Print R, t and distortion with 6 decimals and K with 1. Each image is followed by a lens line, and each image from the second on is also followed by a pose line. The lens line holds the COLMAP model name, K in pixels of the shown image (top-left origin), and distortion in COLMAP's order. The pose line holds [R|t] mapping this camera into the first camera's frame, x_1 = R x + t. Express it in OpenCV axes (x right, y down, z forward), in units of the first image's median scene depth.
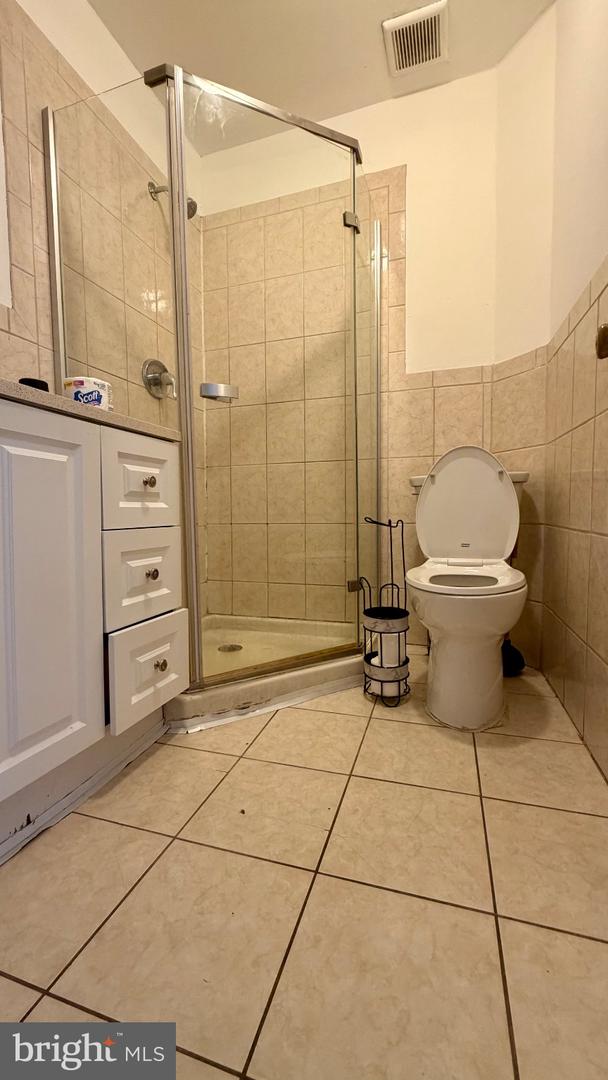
lens RADIAL K [[433.3, 0, 304.6], [0, 433.3, 538.8], [0, 0, 1]] dist [0.002719, -0.000301]
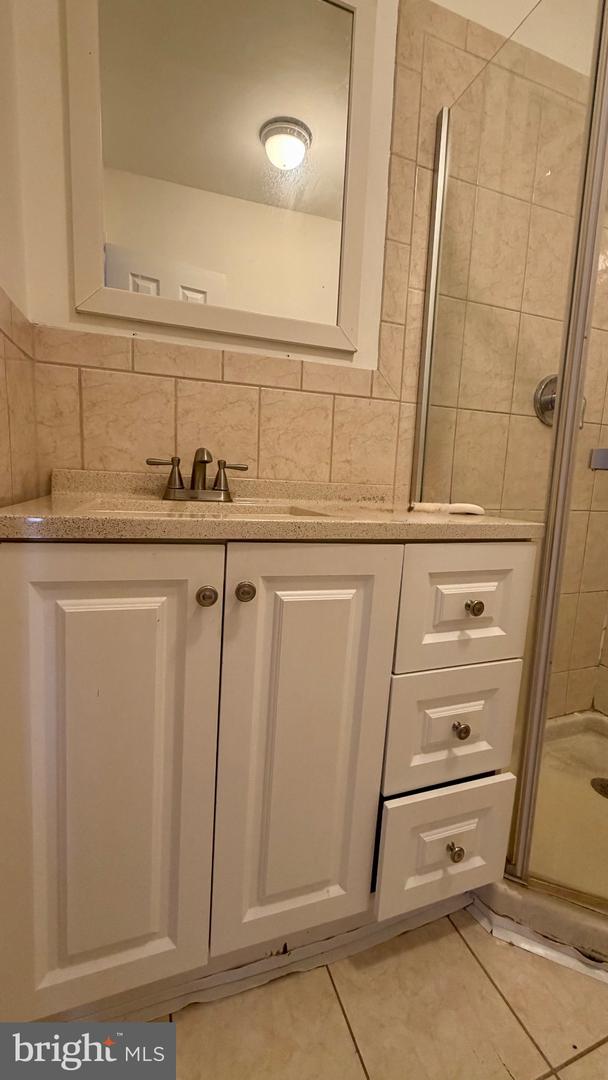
lens RADIAL K [[433.3, 0, 300.8], [0, 433.3, 536.9], [0, 0, 1]] dist [0.002719, -0.000301]
pose [[0.611269, 0.144986, -0.778030, 0.004357], [-0.096573, 0.989394, 0.108499, -0.272686], [0.785509, 0.008815, 0.618787, 0.310115]]
